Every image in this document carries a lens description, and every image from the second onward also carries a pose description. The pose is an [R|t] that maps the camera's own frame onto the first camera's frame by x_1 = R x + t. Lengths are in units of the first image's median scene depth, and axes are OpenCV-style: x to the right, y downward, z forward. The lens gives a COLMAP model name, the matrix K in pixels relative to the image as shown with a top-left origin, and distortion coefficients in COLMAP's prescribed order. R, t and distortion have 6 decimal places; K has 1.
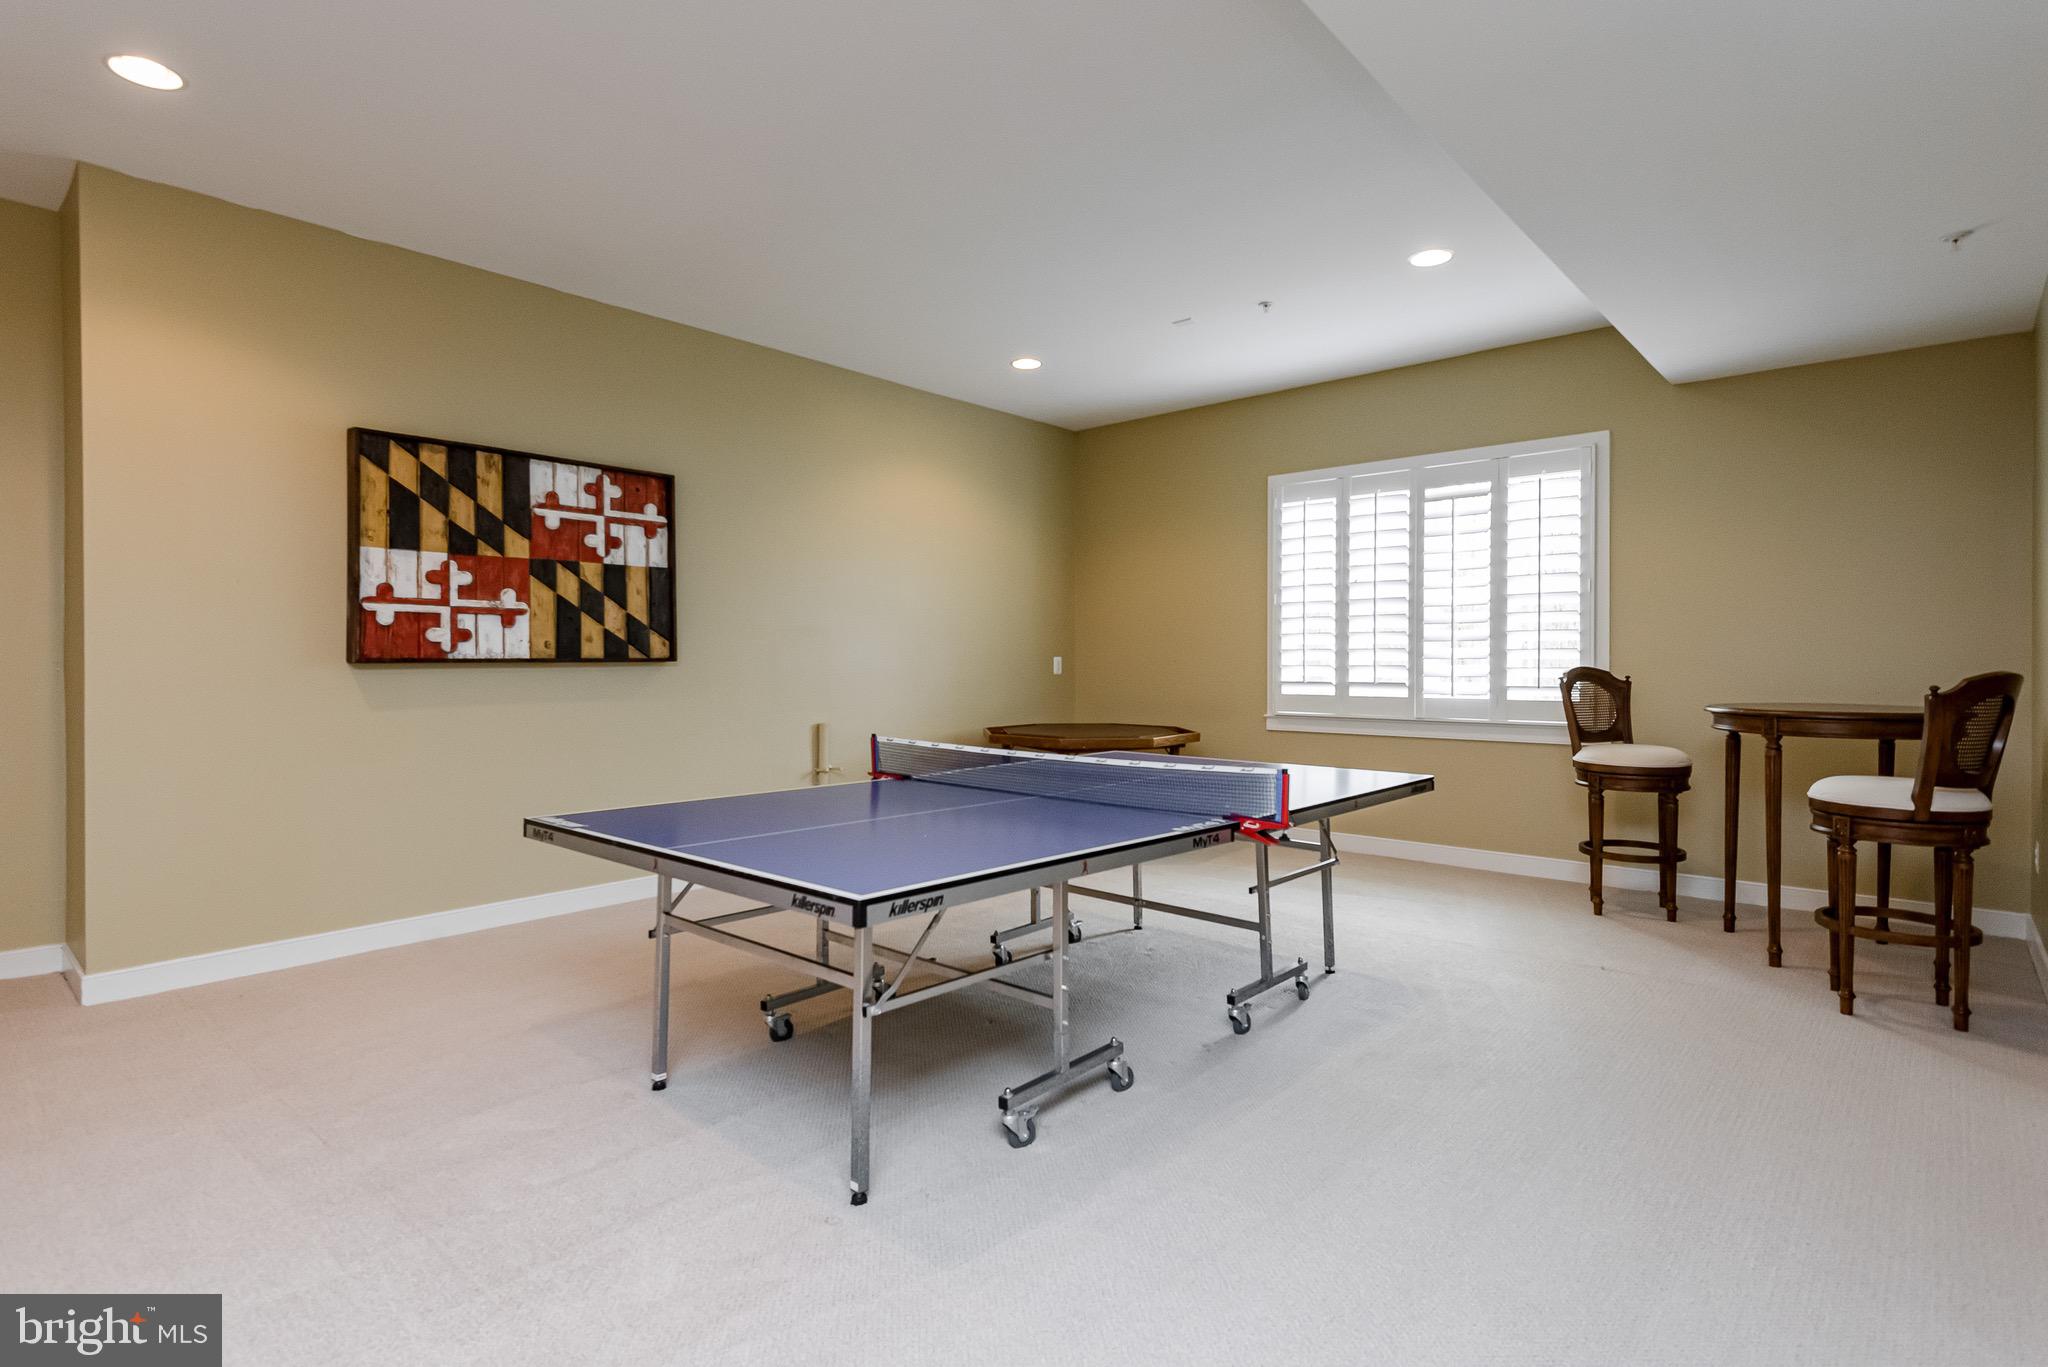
lens RADIAL K [[1025.5, 0, 1024.0], [0, 1025.5, 680.9], [0, 0, 1]] dist [0.001529, 0.000085]
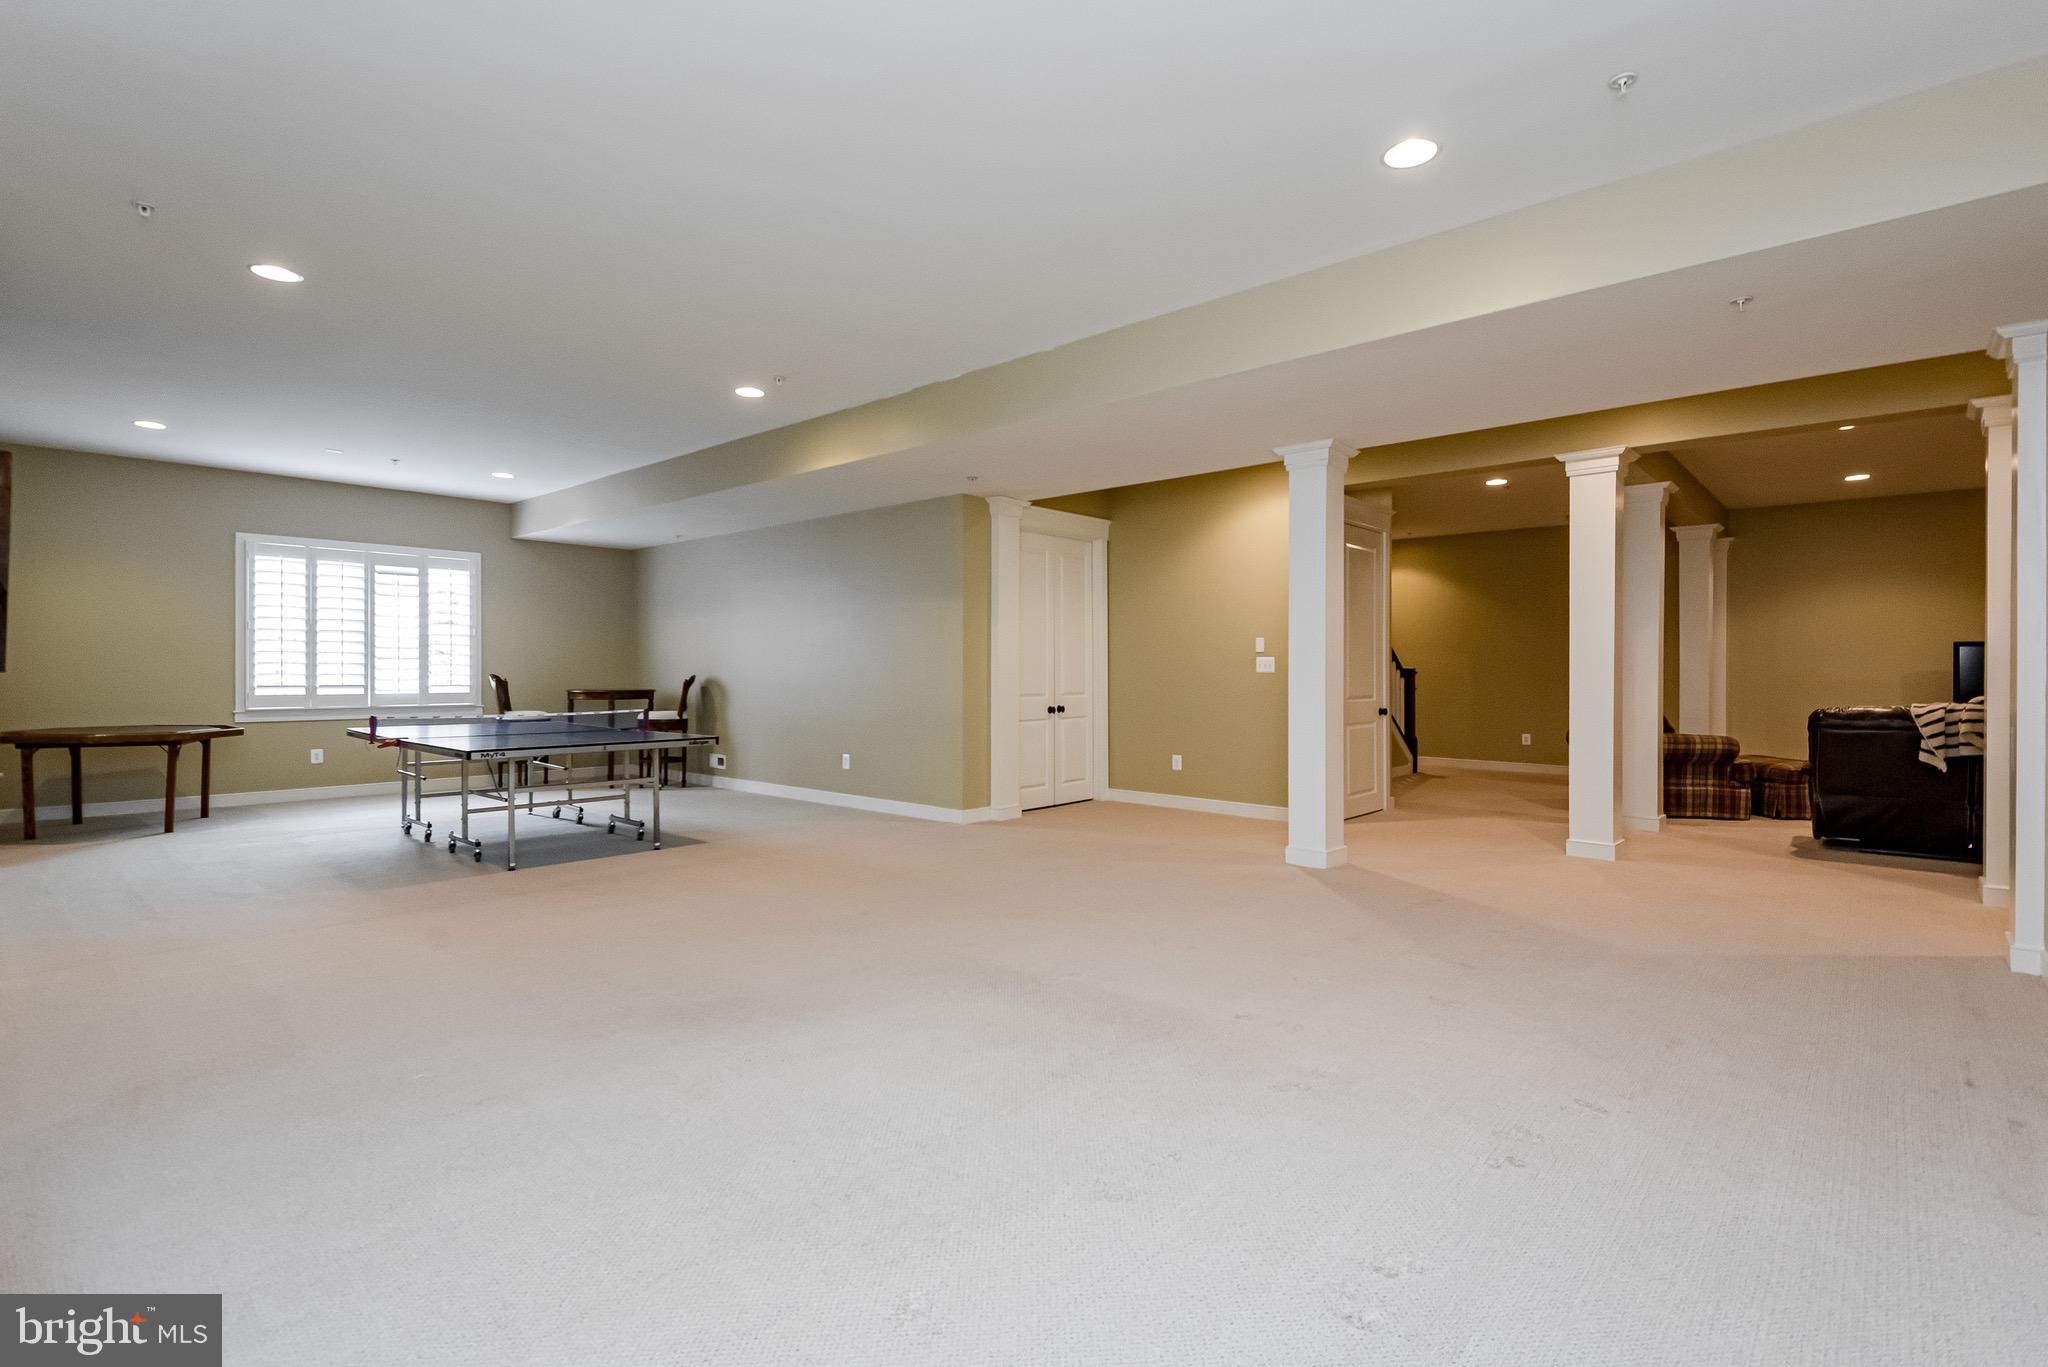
lens RADIAL K [[987.1, 0, 1023.8], [0, 987.1, 672.4], [0, 0, 1]] dist [0.000359, 0.000027]
pose [[-0.026930, -0.008738, 0.999599, -1.189347], [0.007612, 0.999931, 0.008946, -0.023313], [-0.999608, 0.007850, -0.026862, 0.013915]]
